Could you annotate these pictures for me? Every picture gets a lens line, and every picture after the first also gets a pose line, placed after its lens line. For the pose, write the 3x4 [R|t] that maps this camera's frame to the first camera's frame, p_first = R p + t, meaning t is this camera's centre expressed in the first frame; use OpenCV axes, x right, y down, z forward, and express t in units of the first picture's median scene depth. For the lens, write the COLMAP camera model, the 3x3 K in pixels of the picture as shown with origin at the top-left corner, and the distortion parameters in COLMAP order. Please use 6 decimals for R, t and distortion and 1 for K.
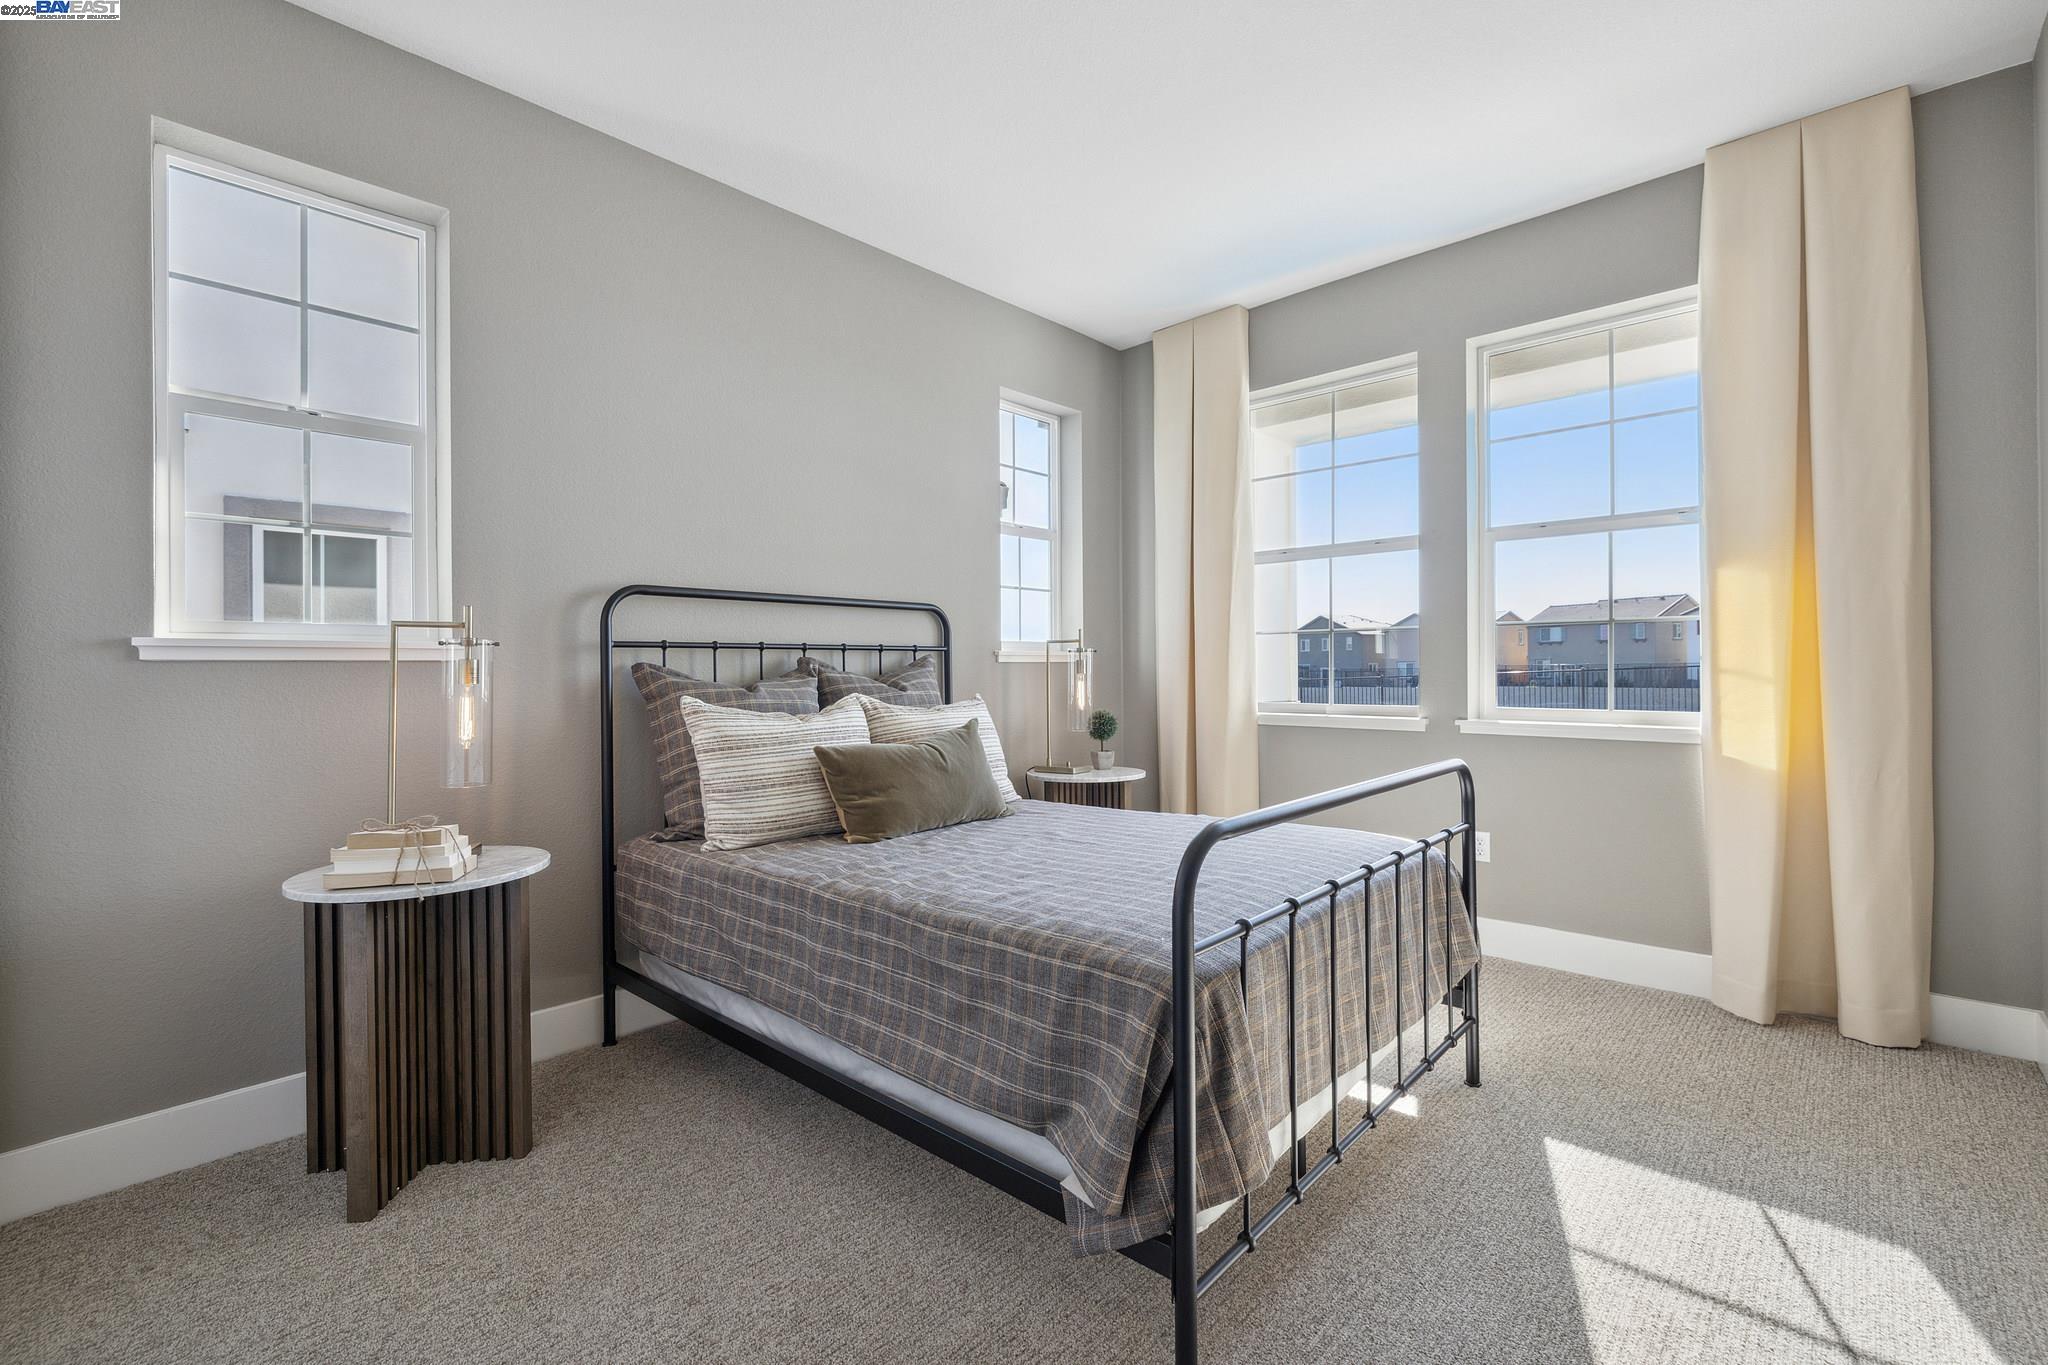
lens RADIAL K [[891.4, 0, 1008.6], [0, 891.4, 664.1], [0, 0, 1]] dist [0.000484, 0.000196]
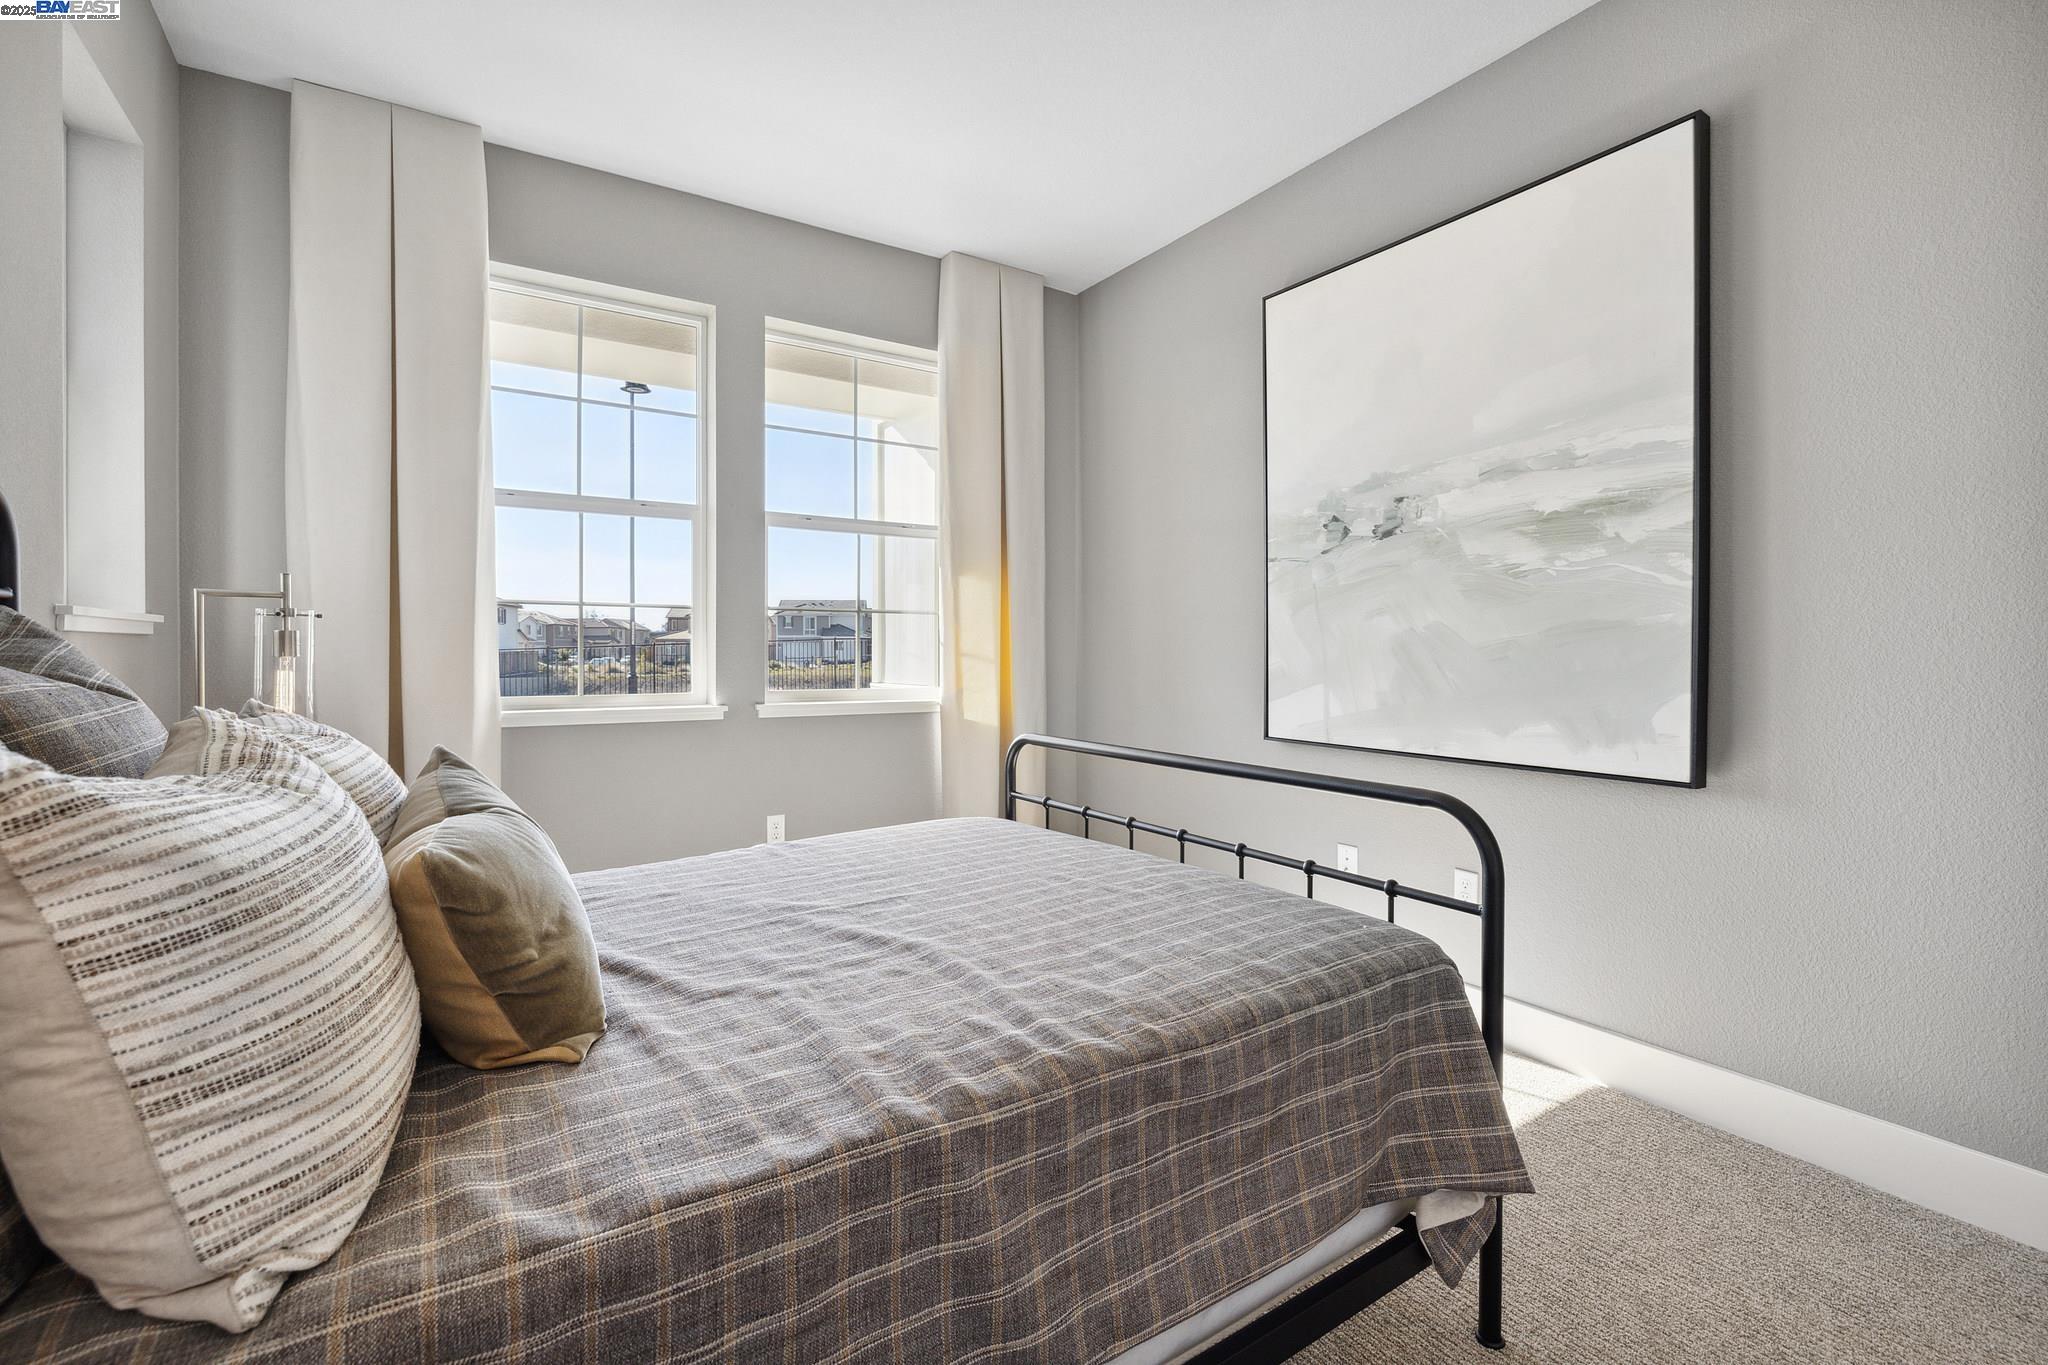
lens RADIAL K [[891.4, 0, 1008.6], [0, 891.4, 664.1], [0, 0, 1]] dist [0.000484, 0.000196]
pose [[0.245853, -0.006254, 0.969287, -0.439918], [-0.007071, 0.999941, 0.008245, 0.009724], [-0.969281, -0.008881, 0.245795, 0.584978]]
